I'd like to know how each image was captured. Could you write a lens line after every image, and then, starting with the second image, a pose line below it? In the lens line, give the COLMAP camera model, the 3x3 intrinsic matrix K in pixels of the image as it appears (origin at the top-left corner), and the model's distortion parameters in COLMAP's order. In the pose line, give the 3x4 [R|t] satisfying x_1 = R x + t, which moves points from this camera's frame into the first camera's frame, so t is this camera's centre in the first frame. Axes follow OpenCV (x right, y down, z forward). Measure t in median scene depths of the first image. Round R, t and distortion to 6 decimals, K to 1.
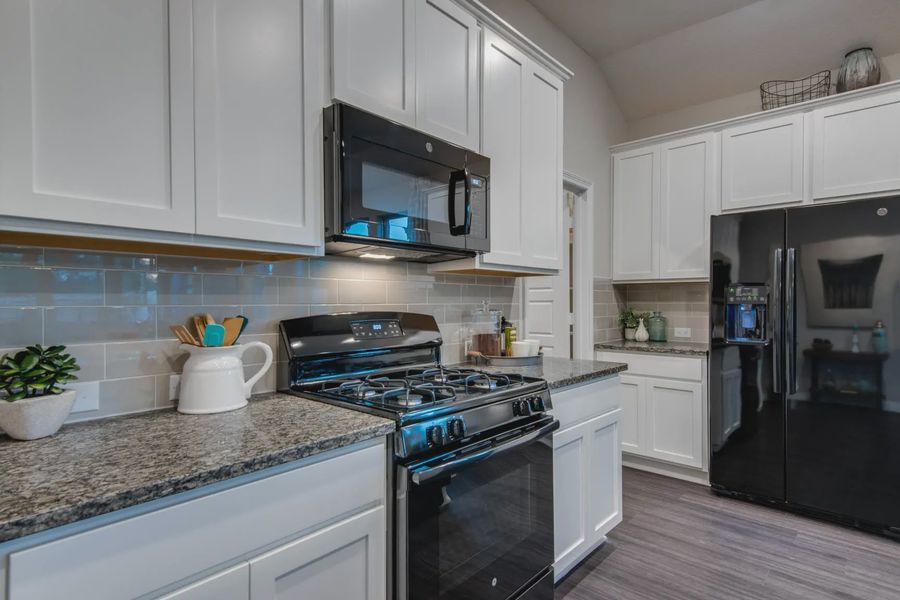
lens RADIAL K [[482.5, 0, 446.8], [0, 482.5, 303.9], [0, 0, 1]] dist [0.005308, 0.000284]
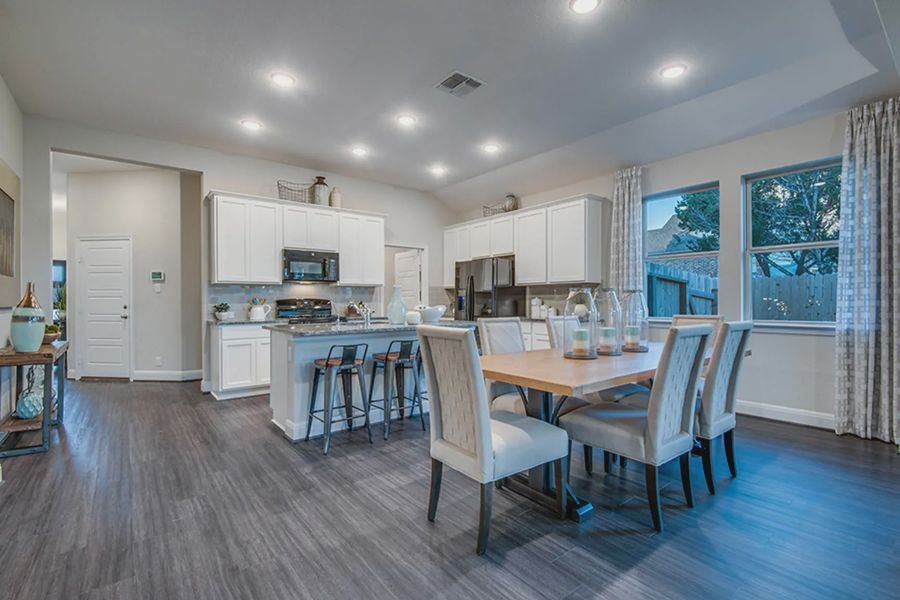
lens RADIAL K [[414.7, 0, 448.1], [0, 414.7, 301.8], [0, 0, 1]] dist [-0.004148, -0.003269]
pose [[0.984009, 0.001776, -0.178108, 1.378677], [-0.001266, 0.999995, 0.002980, 0.028909], [0.178112, -0.002706, 0.984006, -1.745360]]
